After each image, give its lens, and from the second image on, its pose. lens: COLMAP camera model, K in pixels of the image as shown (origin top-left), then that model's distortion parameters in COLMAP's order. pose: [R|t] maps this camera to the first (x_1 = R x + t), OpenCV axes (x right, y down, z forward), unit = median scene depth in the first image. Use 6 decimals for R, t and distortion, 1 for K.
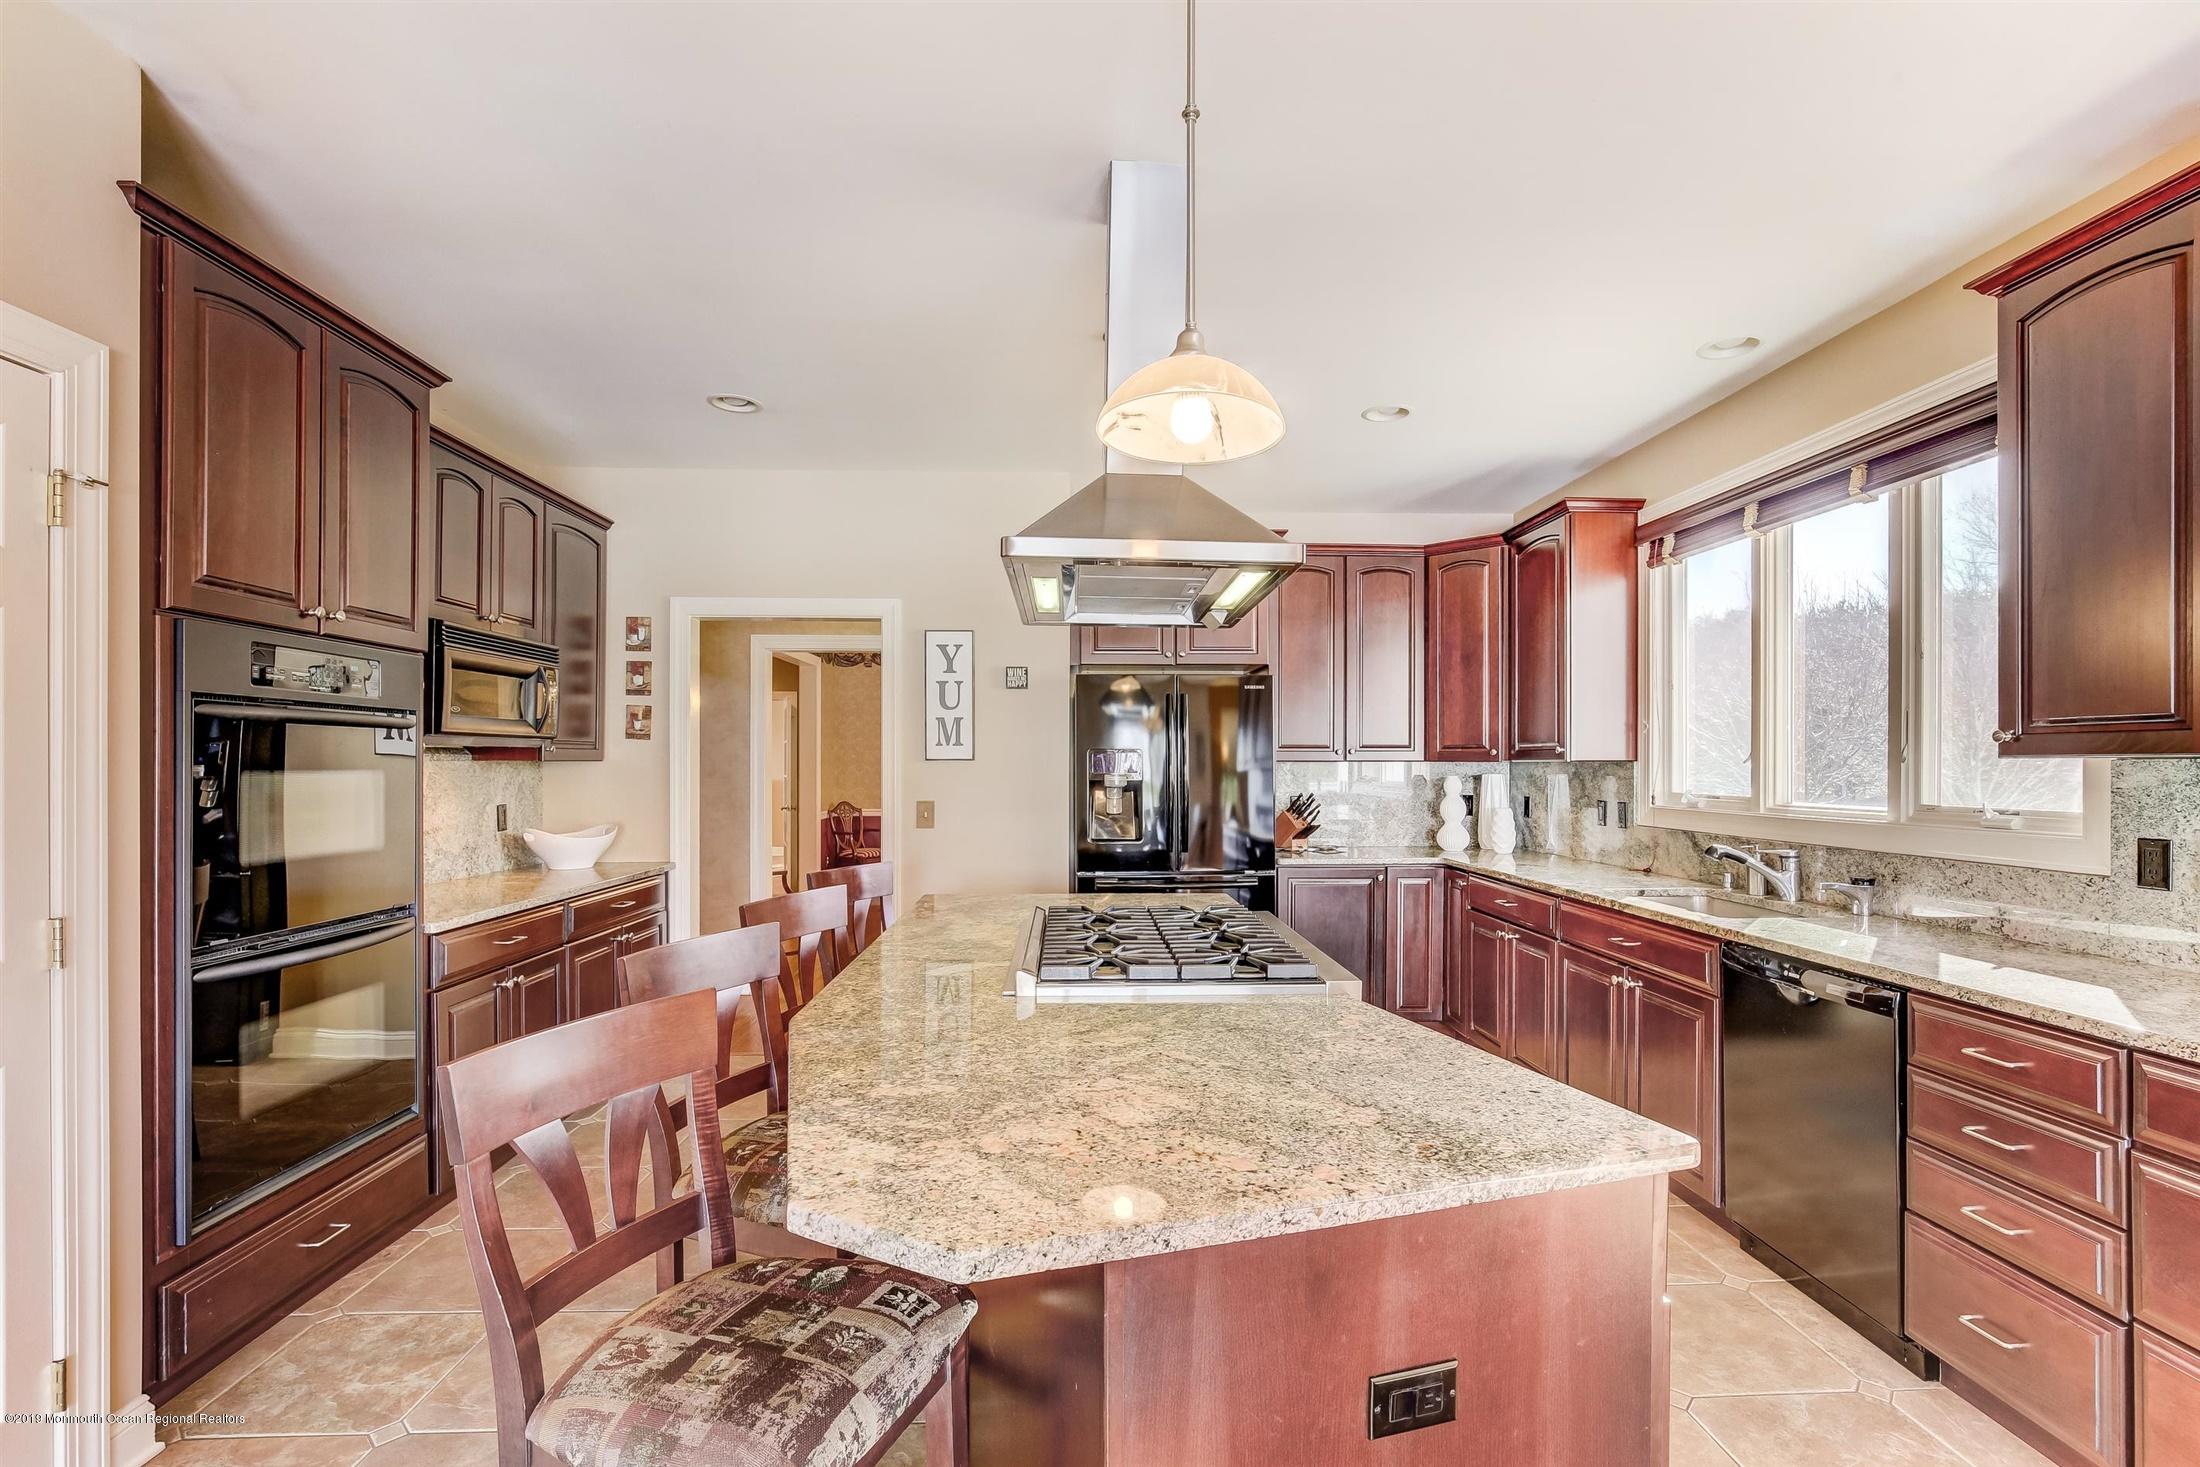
lens RADIAL K [[1001.5, 0, 1118.7], [0, 1001.5, 765.2], [0, 0, 1]] dist [-0.024183, 0.005327]
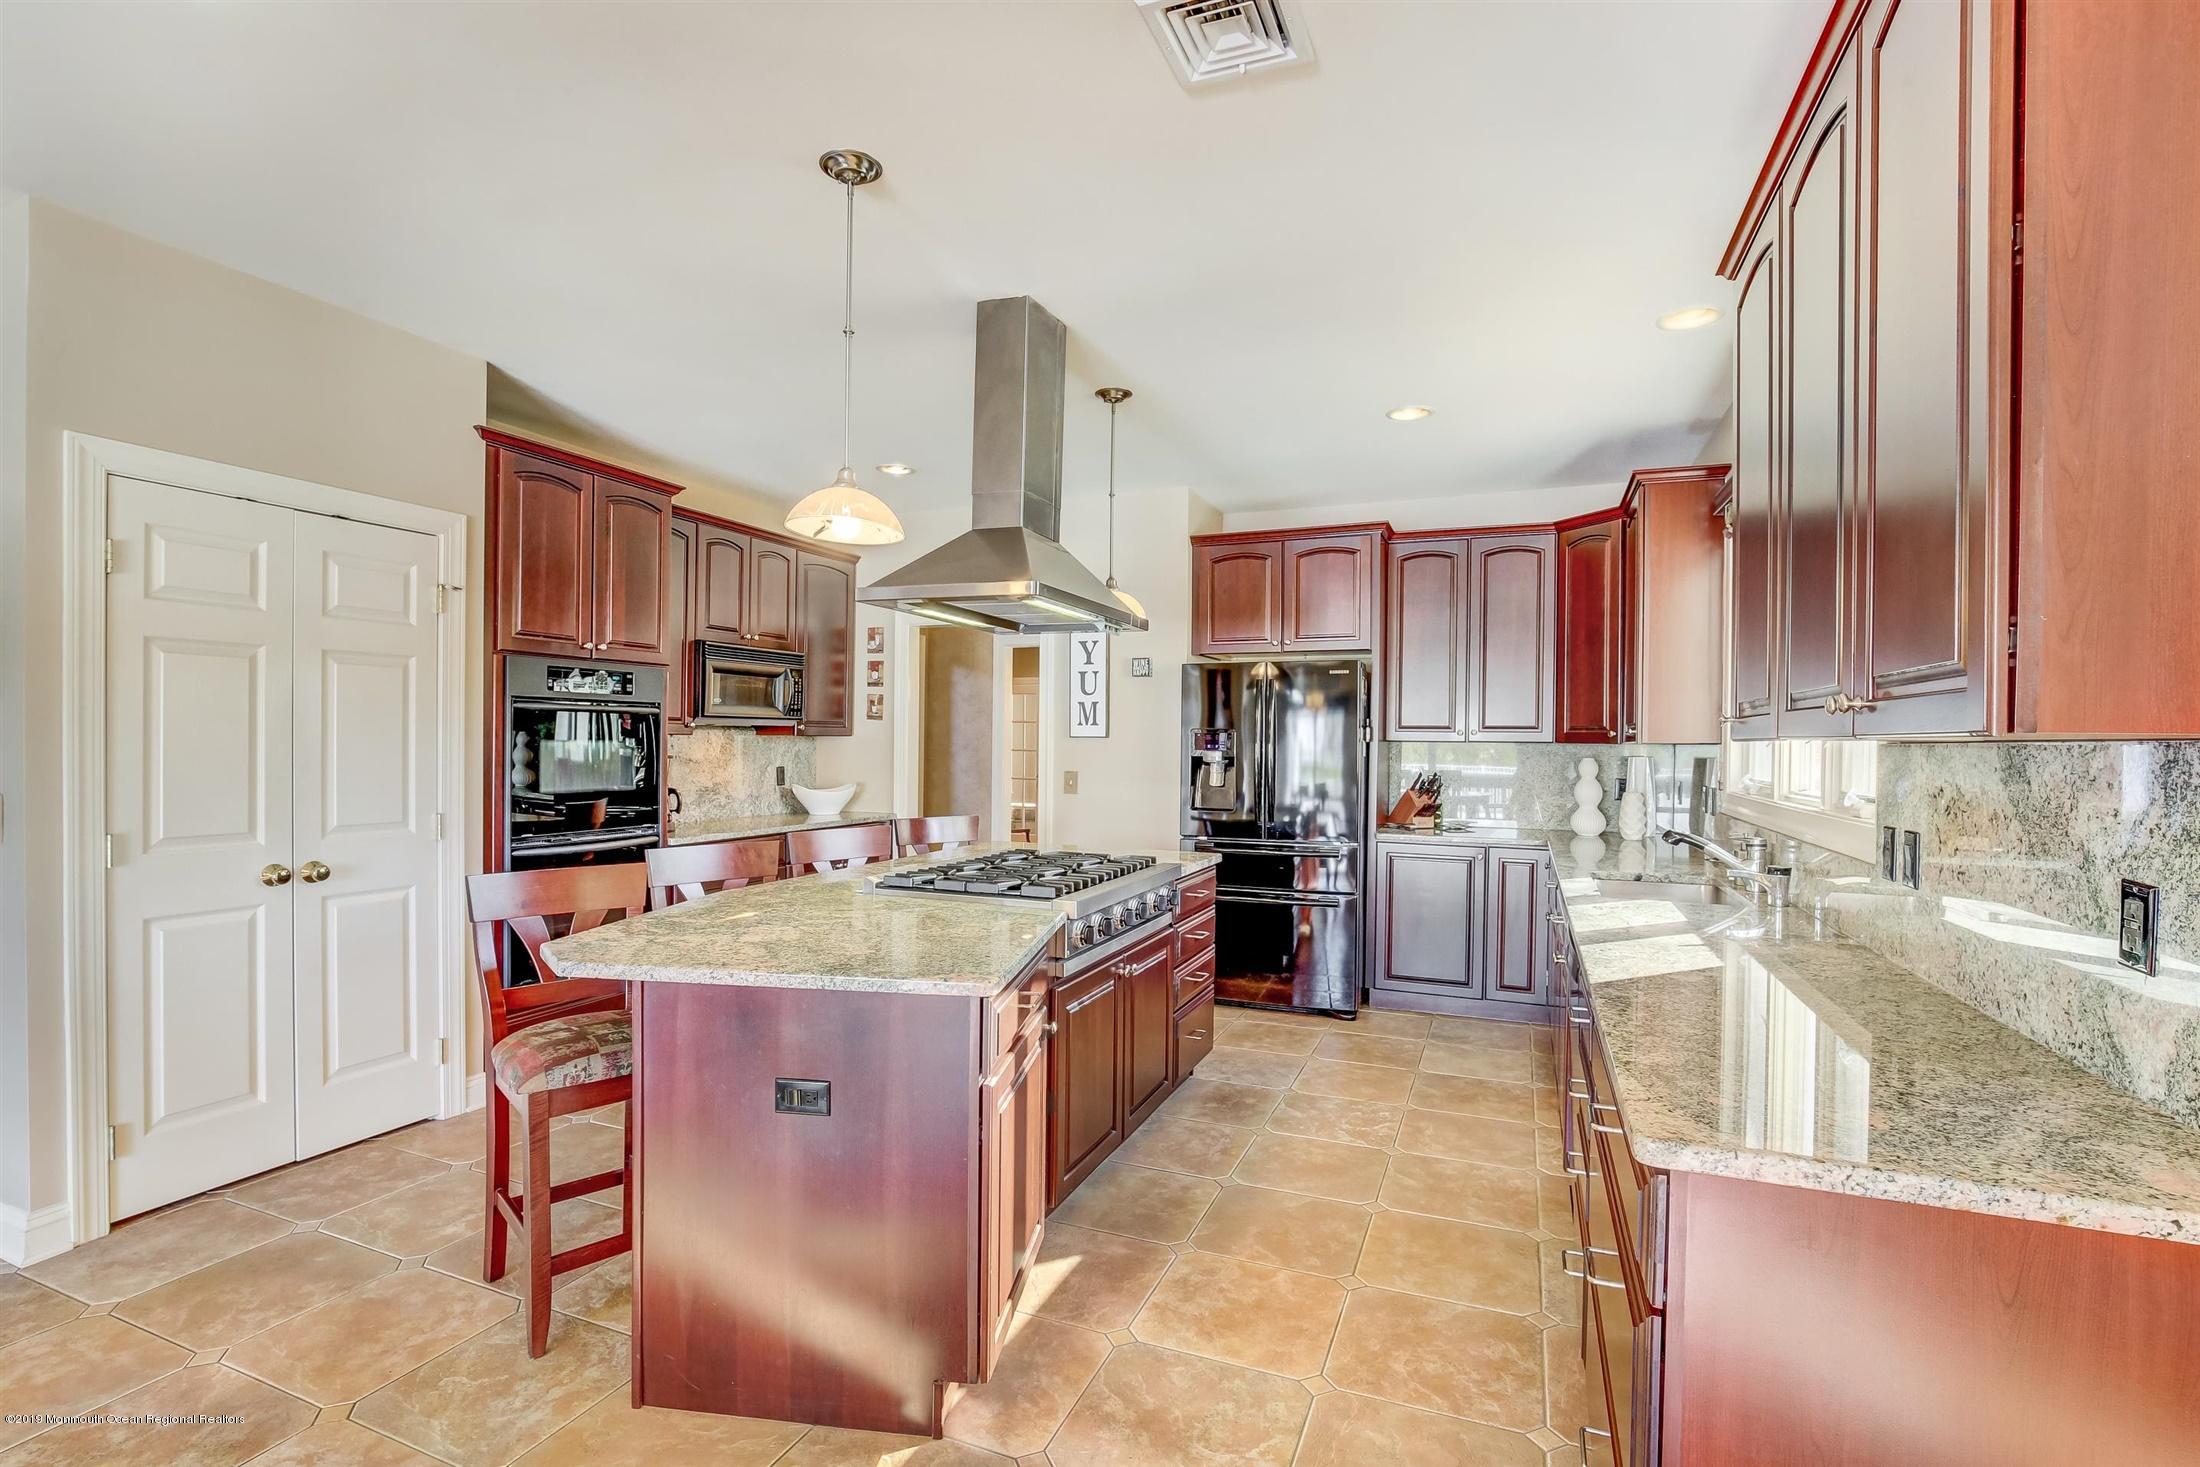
lens RADIAL K [[1001.5, 0, 1086.4], [0, 1001.5, 751.9], [0, 0, 1]] dist [-0.024183, 0.005327]
pose [[0.905941, 0.013854, -0.423176, 0.354682], [-0.010089, 0.999887, 0.011136, -0.000949], [0.423283, -0.005819, 0.905979, -0.094374]]
